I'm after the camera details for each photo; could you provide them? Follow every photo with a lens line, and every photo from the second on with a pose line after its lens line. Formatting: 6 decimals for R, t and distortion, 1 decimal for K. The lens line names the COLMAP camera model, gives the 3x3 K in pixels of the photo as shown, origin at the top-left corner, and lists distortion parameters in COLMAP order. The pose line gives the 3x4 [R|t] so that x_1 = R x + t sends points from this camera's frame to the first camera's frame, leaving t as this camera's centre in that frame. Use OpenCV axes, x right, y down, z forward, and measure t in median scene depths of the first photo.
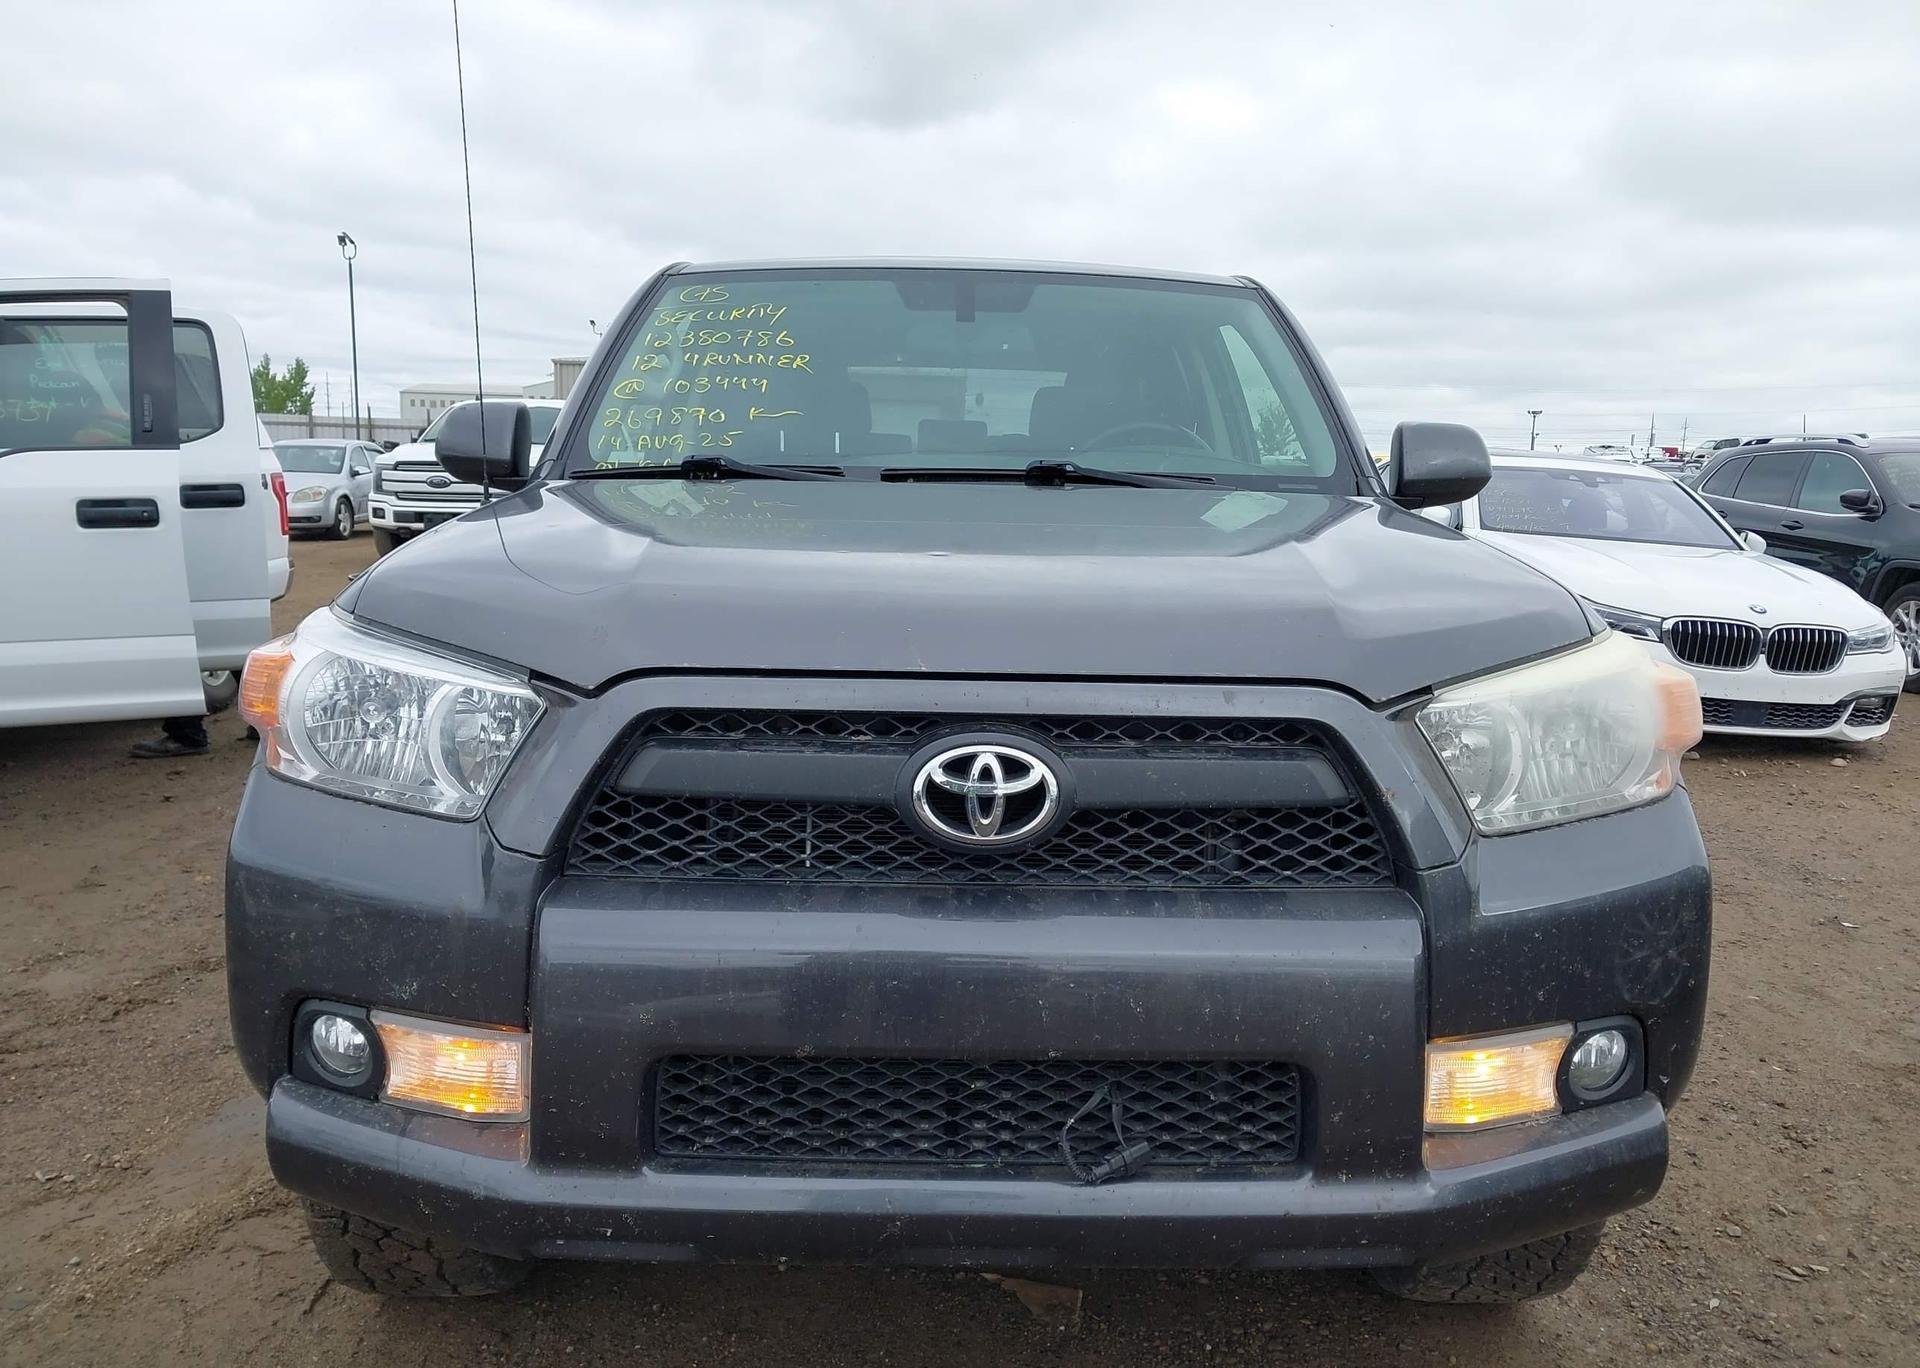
lens RADIAL K [[1533.7, 0, 953.5], [0, 1533.7, 685.2], [0, 0, 1]] dist [0.062324, -0.080175]
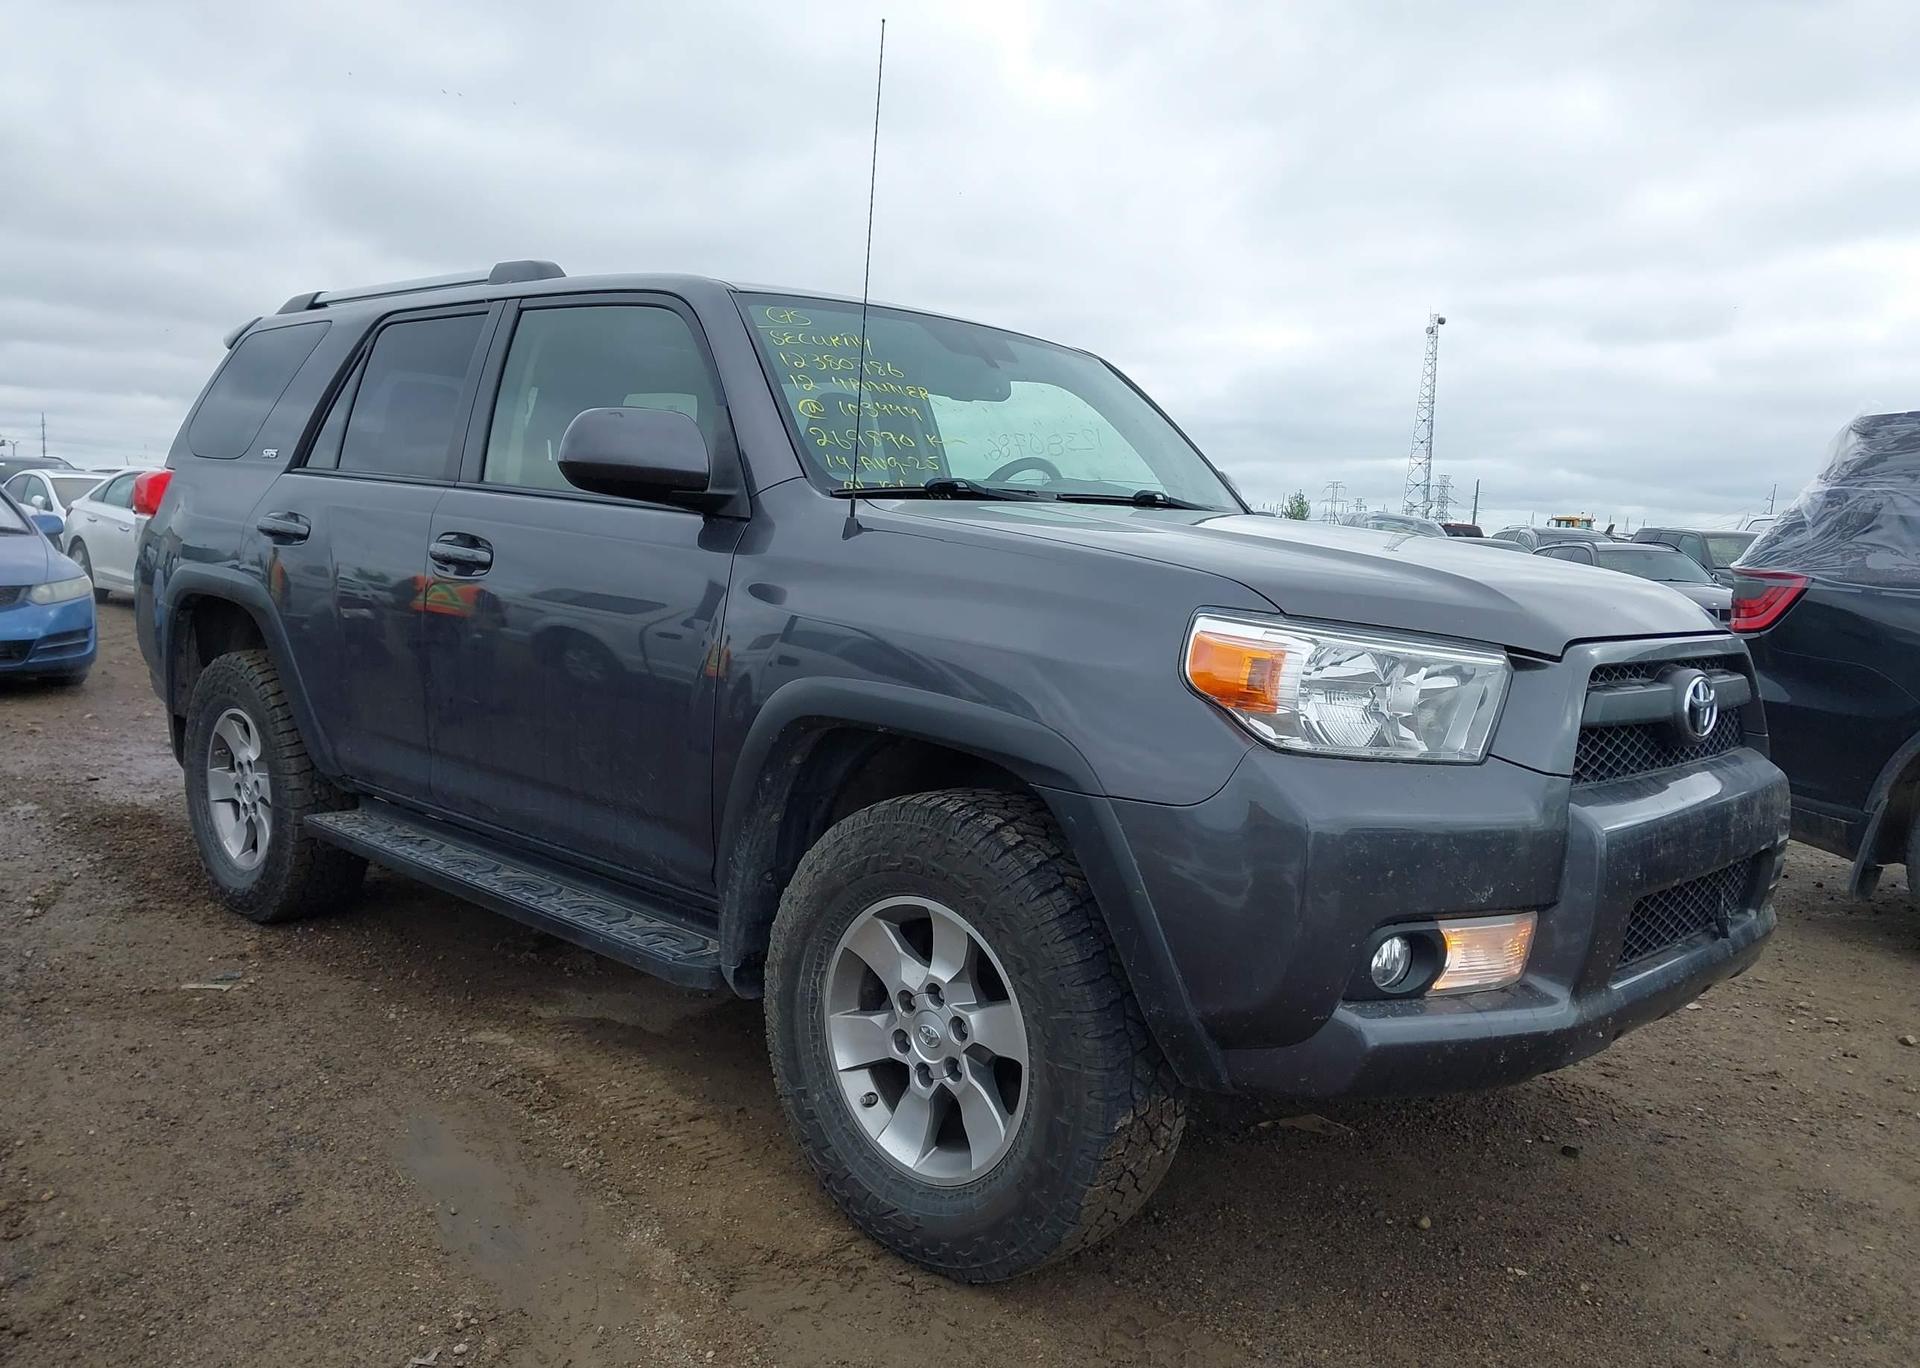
lens RADIAL K [[1533.7, 0, 979.0], [0, 1533.7, 673.8], [0, 0, 1]] dist [0.062324, -0.080175]
pose [[0.699063, -0.060589, 0.712489, -1.563676], [0.074775, 0.997135, 0.011429, -0.035527], [-0.711140, 0.045286, 0.701591, 0.382814]]
